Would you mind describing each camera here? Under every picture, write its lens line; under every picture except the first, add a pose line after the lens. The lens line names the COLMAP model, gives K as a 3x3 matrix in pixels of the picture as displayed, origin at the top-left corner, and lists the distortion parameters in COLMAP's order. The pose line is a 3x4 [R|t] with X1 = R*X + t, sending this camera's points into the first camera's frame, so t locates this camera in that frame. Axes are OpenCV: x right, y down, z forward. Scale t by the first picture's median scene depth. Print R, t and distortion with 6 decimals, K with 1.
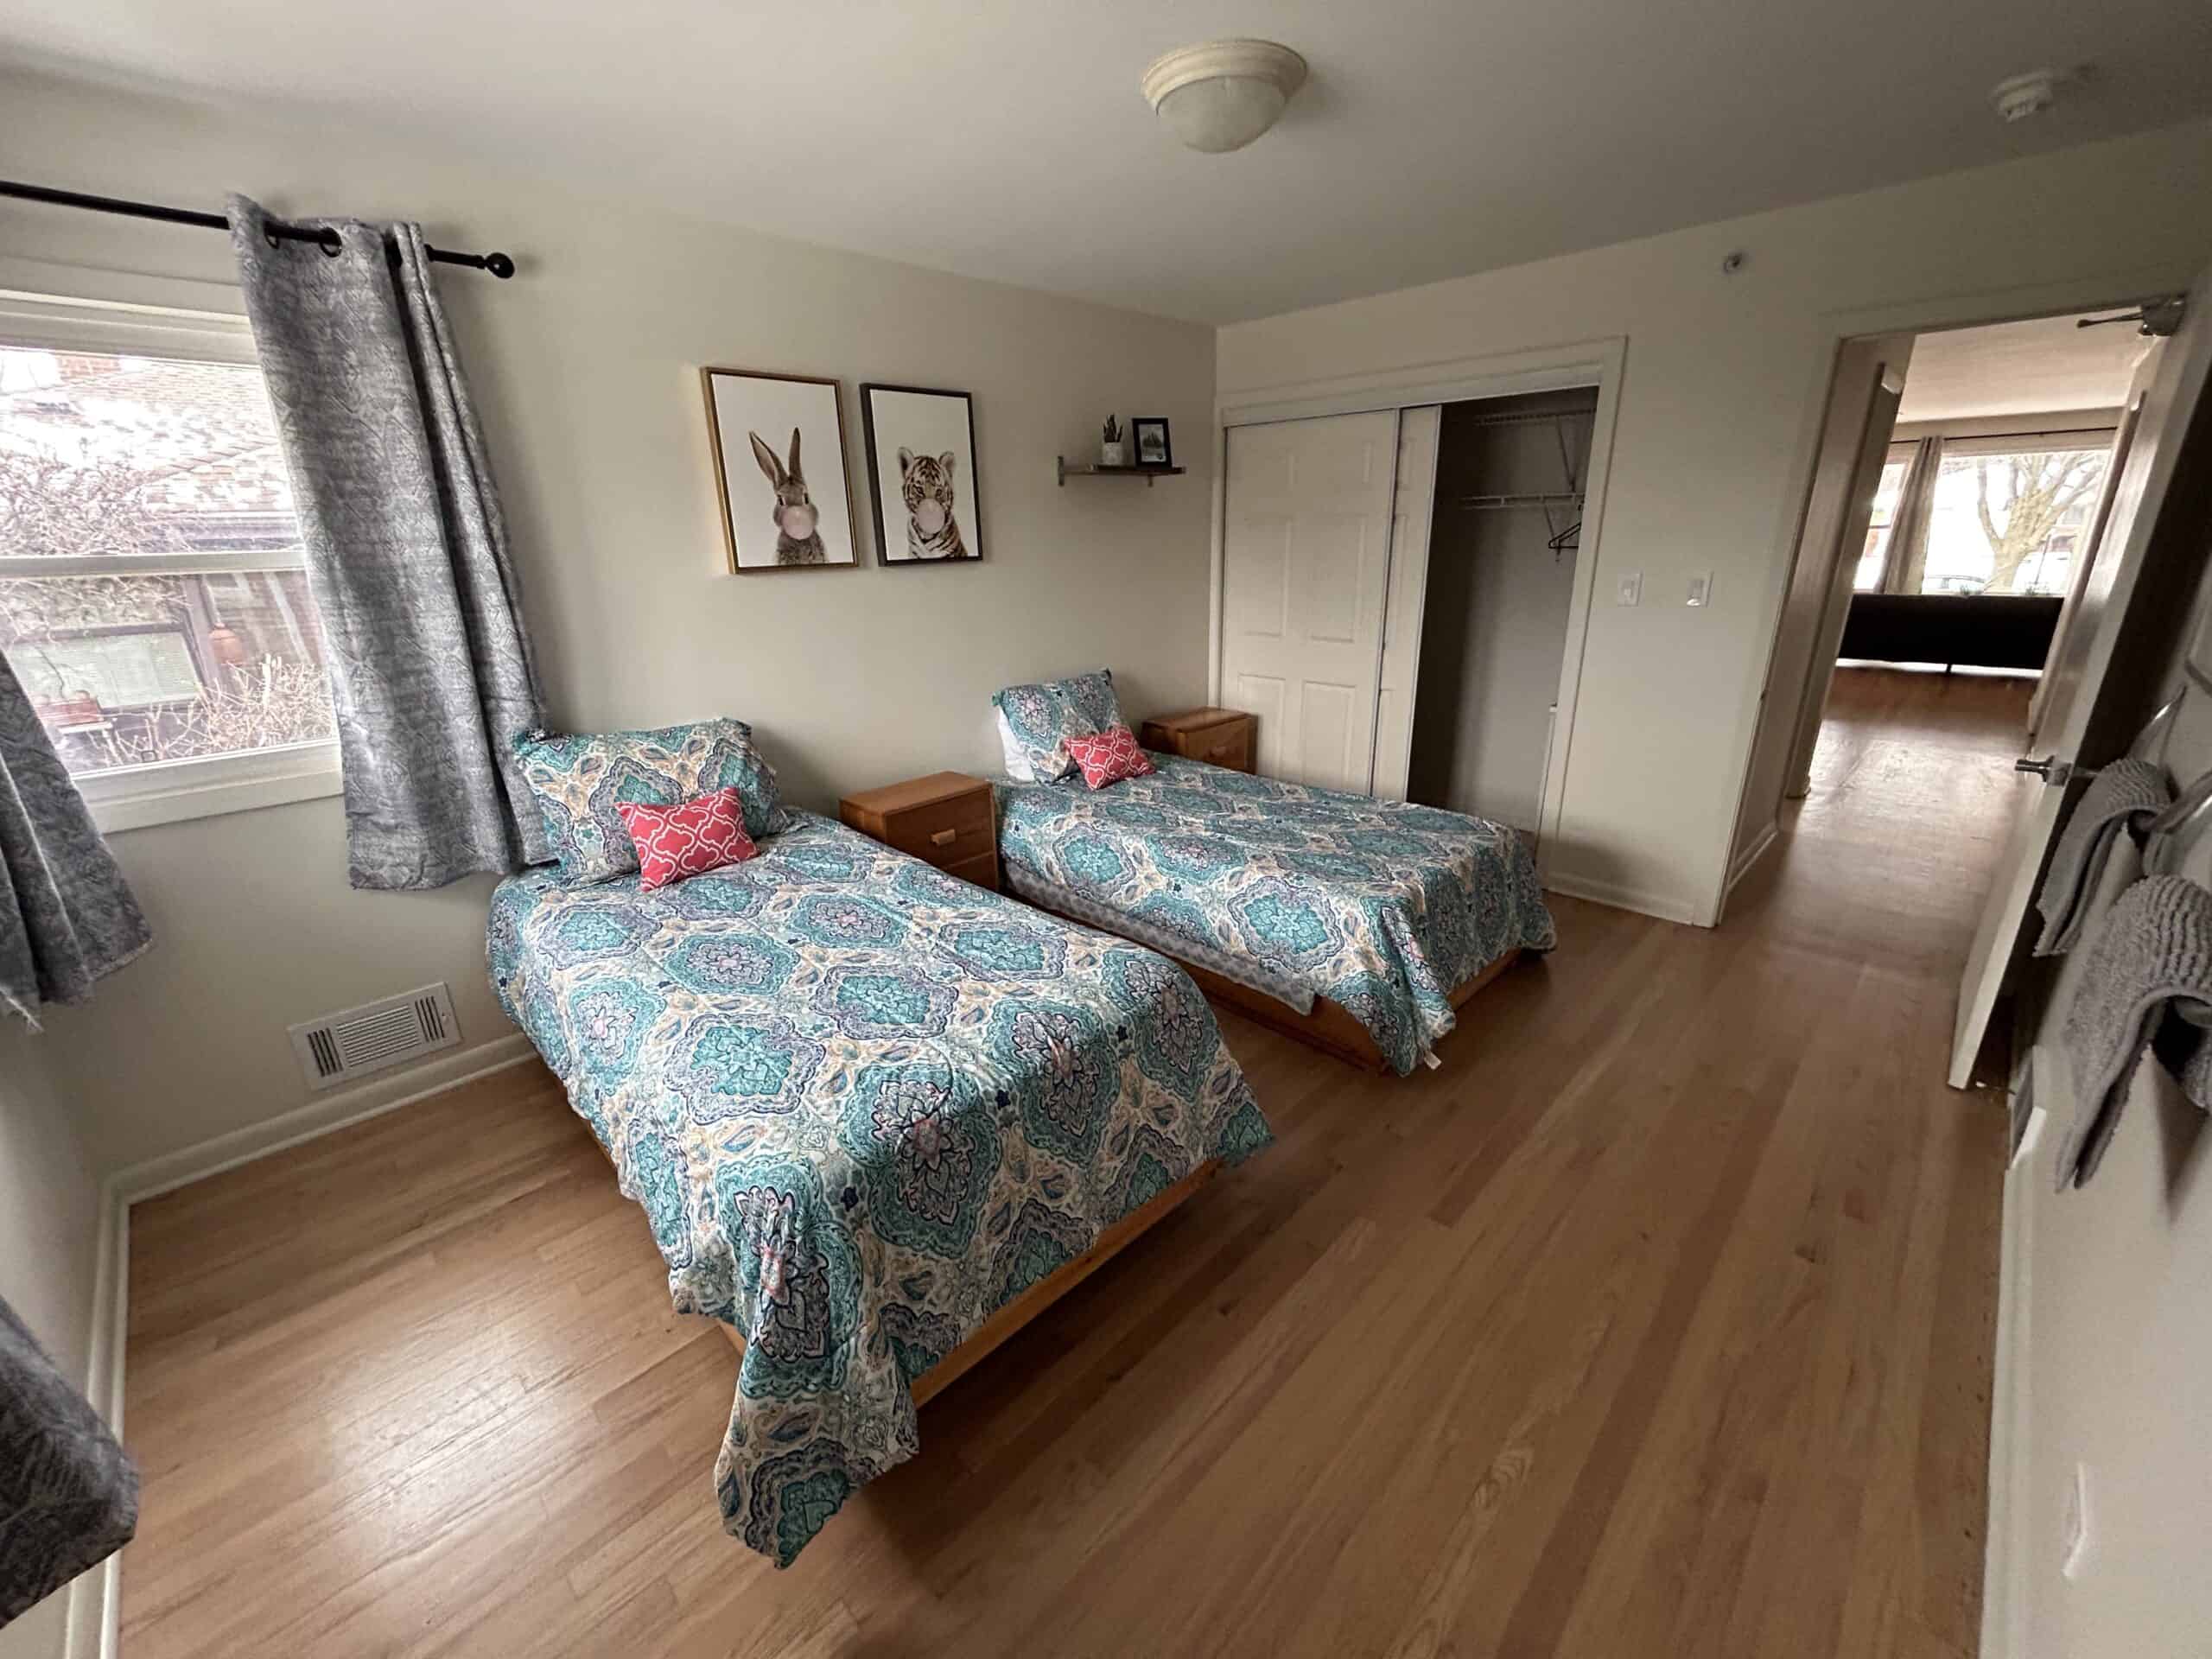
lens RADIAL K [[890.7, 0, 1098.6], [0, 890.7, 833.6], [0, 0, 1]] dist [-0.003164, 0.000924]
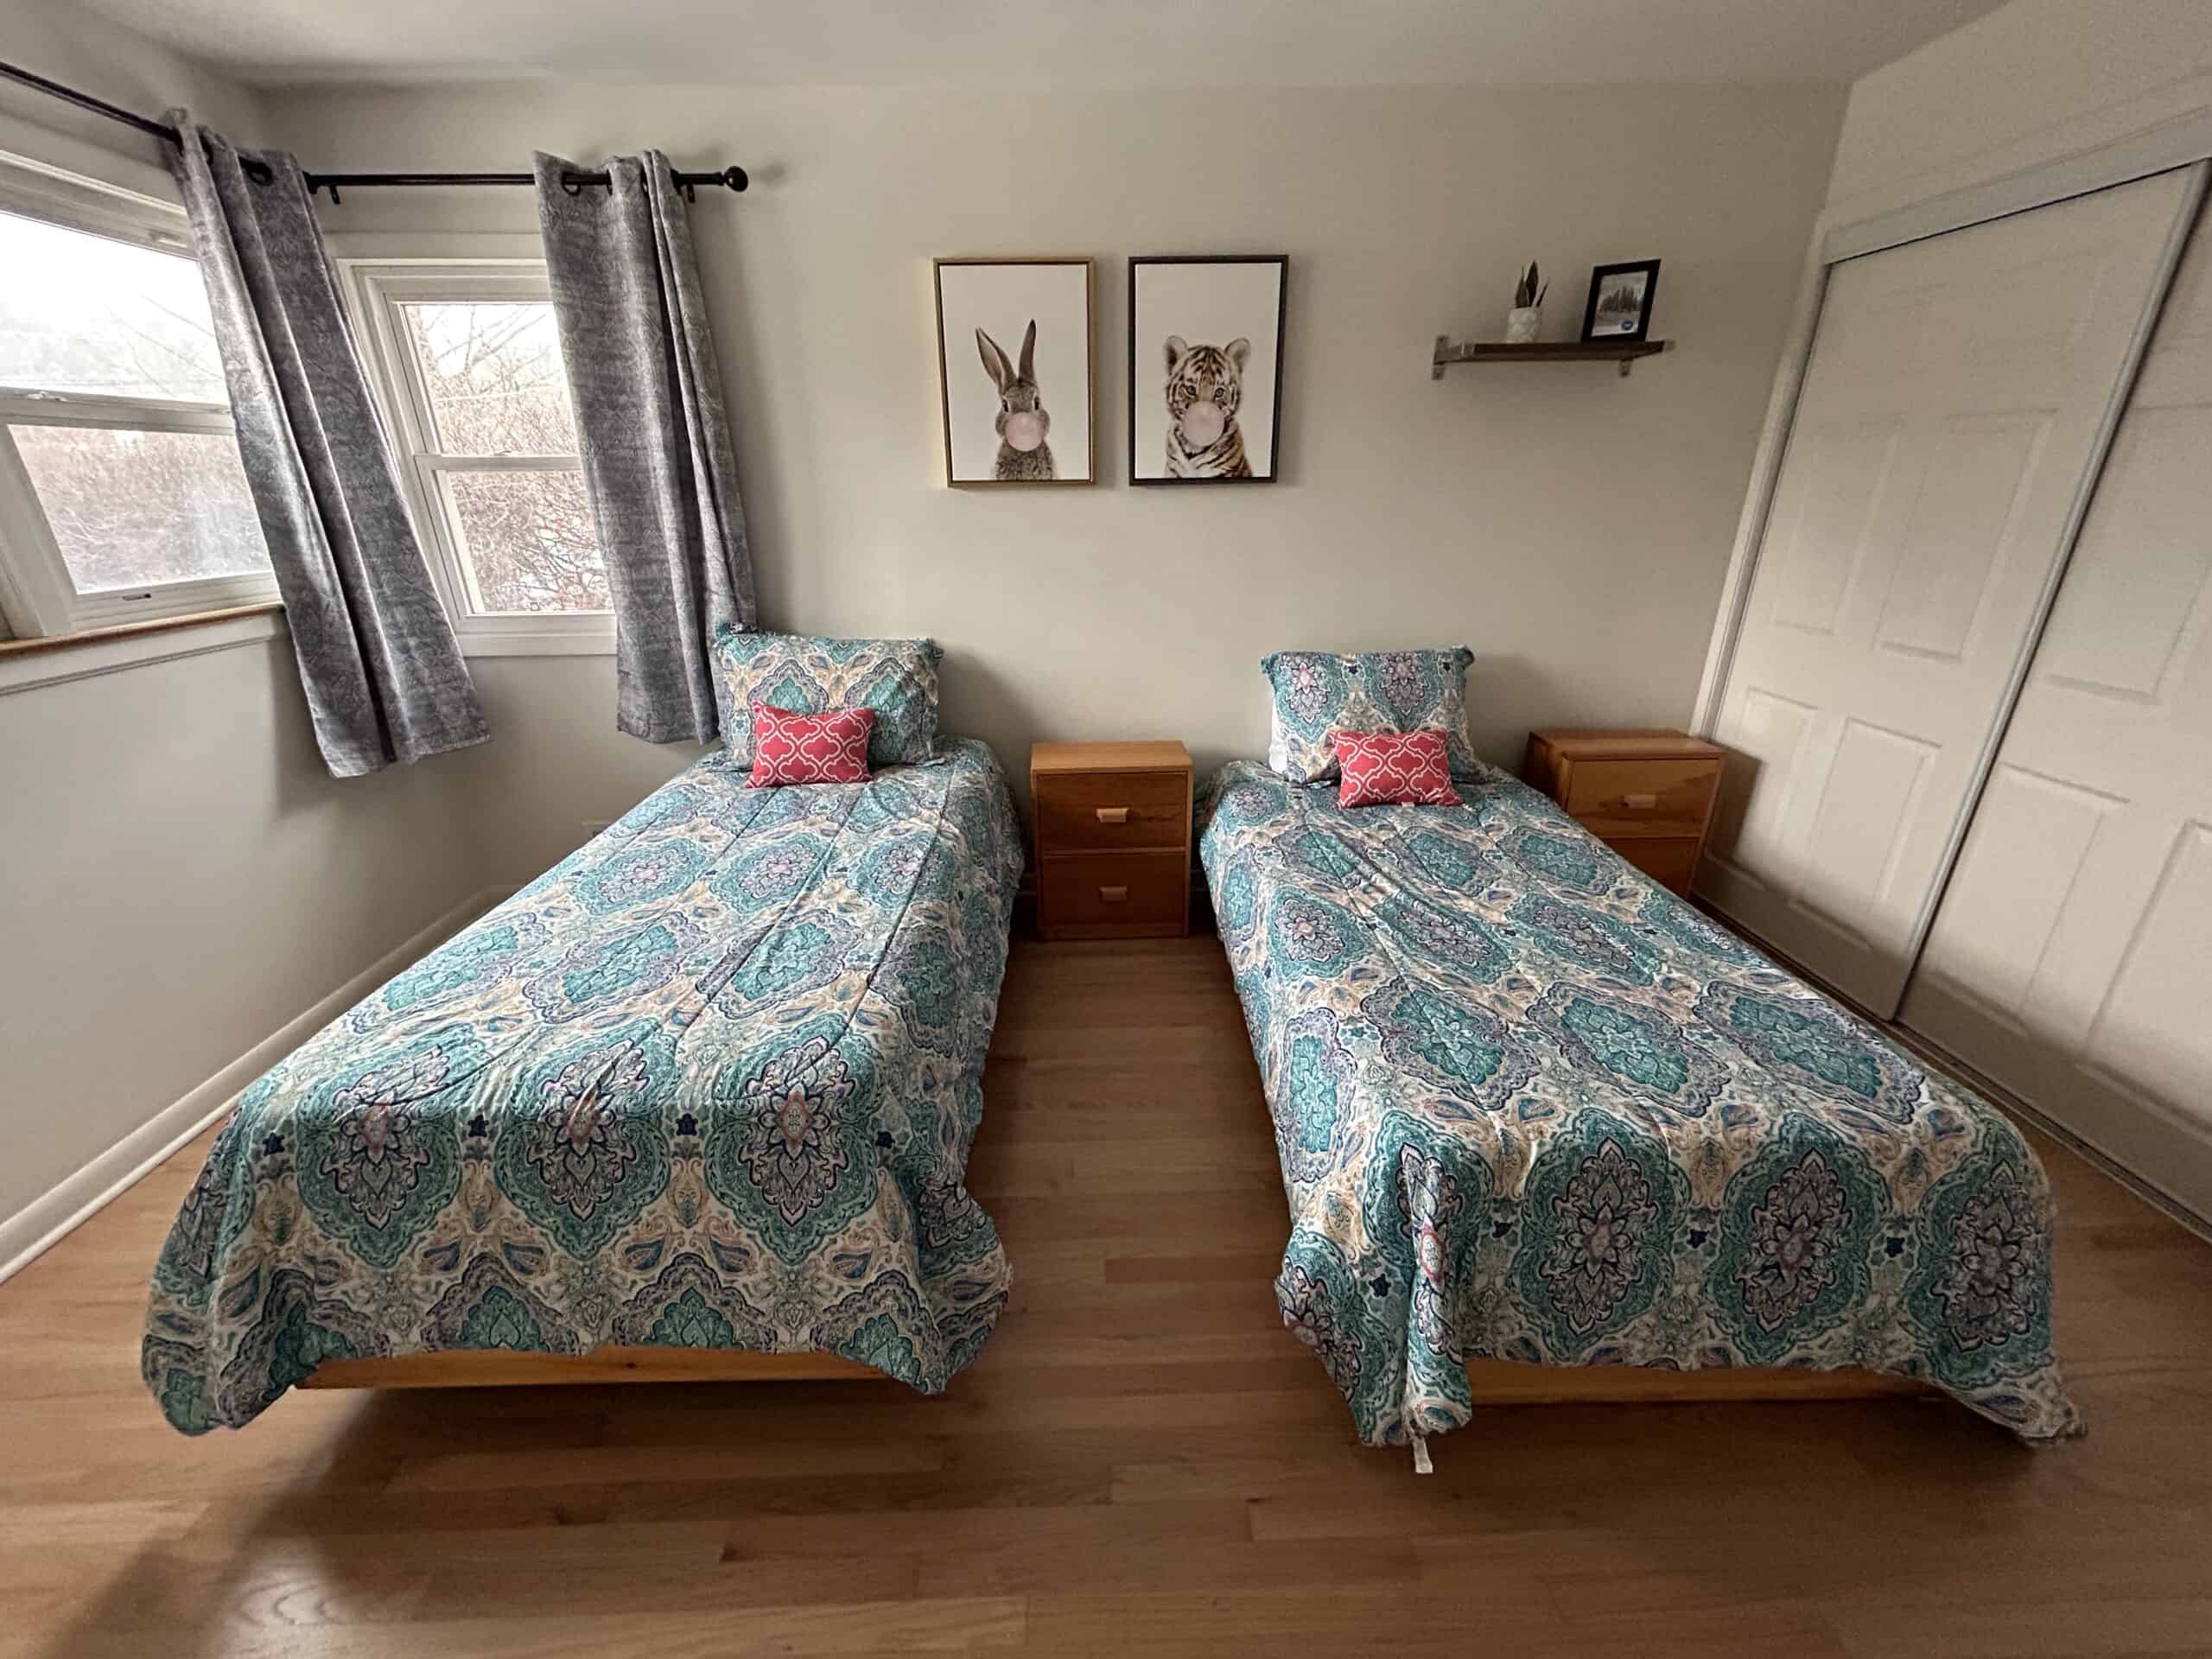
lens RADIAL K [[890.7, 0, 1108.2], [0, 890.7, 831.3], [0, 0, 1]] dist [-0.003164, 0.000924]
pose [[0.723892, 0.269828, -0.634959, 0.434964], [-0.229335, 0.962122, 0.147401, -0.124776], [0.650681, 0.038916, 0.758354, 0.427708]]
